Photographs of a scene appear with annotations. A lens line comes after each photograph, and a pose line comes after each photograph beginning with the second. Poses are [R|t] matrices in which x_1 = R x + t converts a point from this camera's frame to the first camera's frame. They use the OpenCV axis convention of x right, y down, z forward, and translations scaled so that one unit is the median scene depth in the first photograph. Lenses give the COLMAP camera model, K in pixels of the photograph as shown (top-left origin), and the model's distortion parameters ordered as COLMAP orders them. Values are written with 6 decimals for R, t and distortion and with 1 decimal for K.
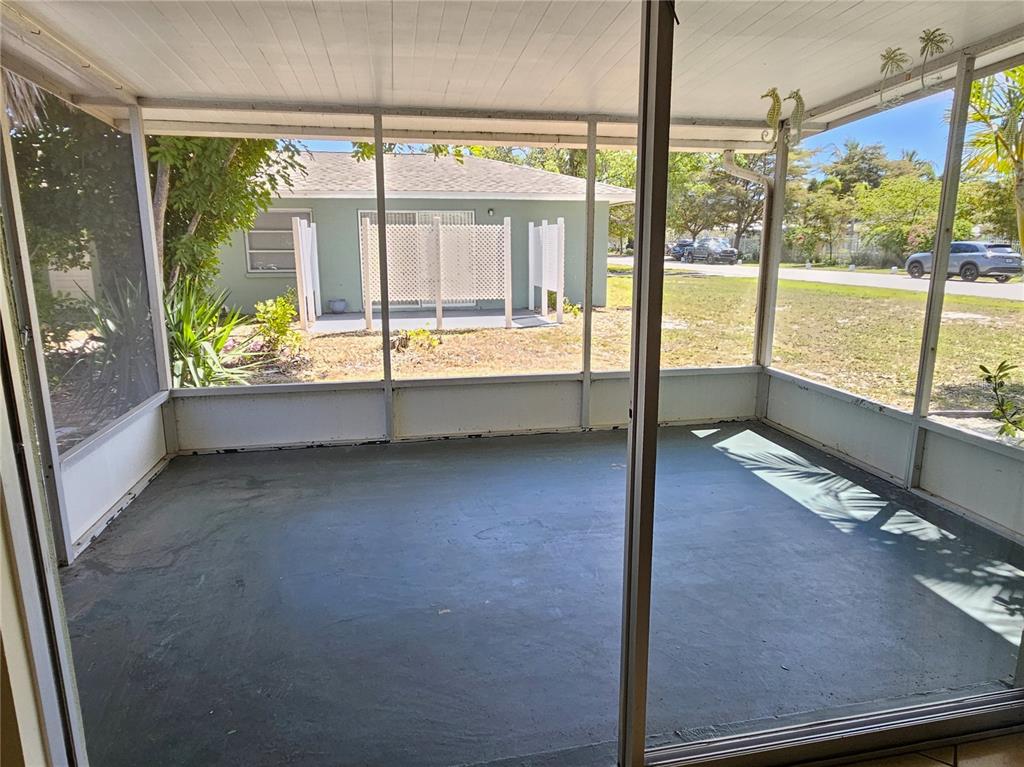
lens RADIAL K [[637.0, 0, 513.1], [0, 637.0, 379.7], [0, 0, 1]] dist [-0.000500, -0.001243]
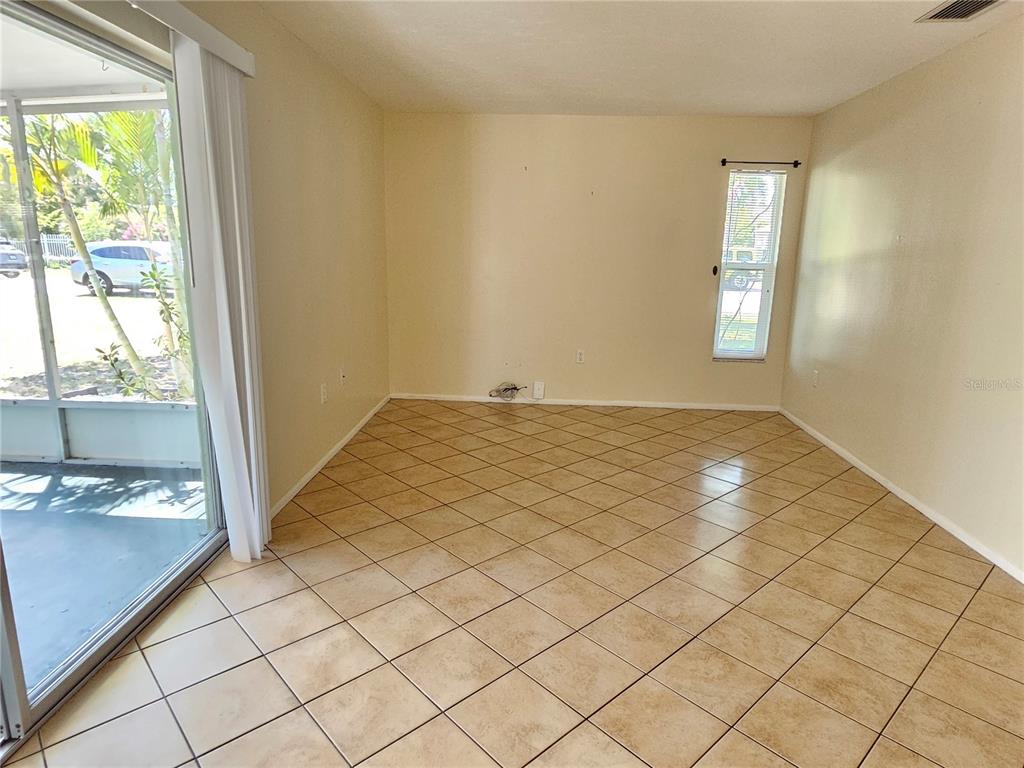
lens RADIAL K [[614.6, 0, 515.5], [0, 614.6, 380.3], [0, 0, 1]] dist [-0.000346, 0.000460]
pose [[0.228532, -0.196037, 0.953595, -0.187951], [0.182124, 0.970832, 0.155934, 0.000517], [-0.956349, 0.138037, 0.257570, -0.087431]]
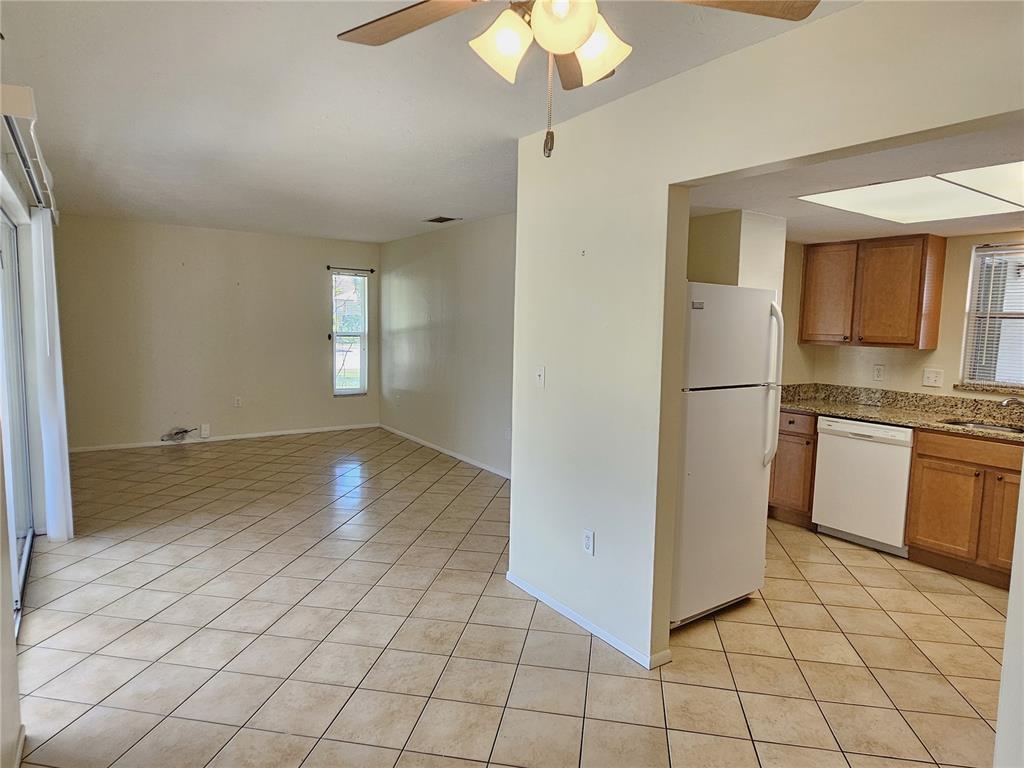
lens RADIAL K [[614.6, 0, 515.5], [0, 614.6, 380.3], [0, 0, 1]] dist [-0.000346, 0.000460]
pose [[-0.410569, -0.094160, 0.906955, -0.777335], [0.173235, 0.968483, 0.178969, -0.053742], [-0.895222, 0.230596, -0.381317, 0.045981]]
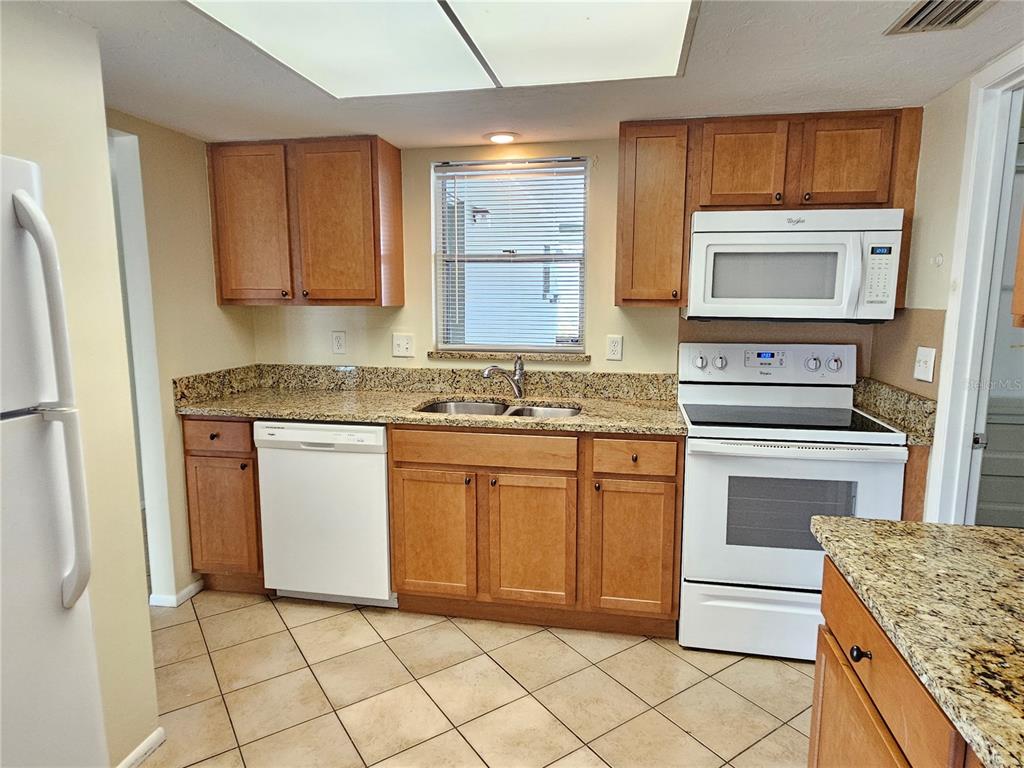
lens RADIAL K [[614.6, 0, 515.5], [0, 614.6, 380.3], [0, 0, 1]] dist [-0.000346, 0.000460]
pose [[-0.929389, -0.048685, 0.365876, -0.548836], [0.081440, 0.939783, 0.331926, 0.043632], [-0.360004, 0.338286, -0.869460, -0.331403]]
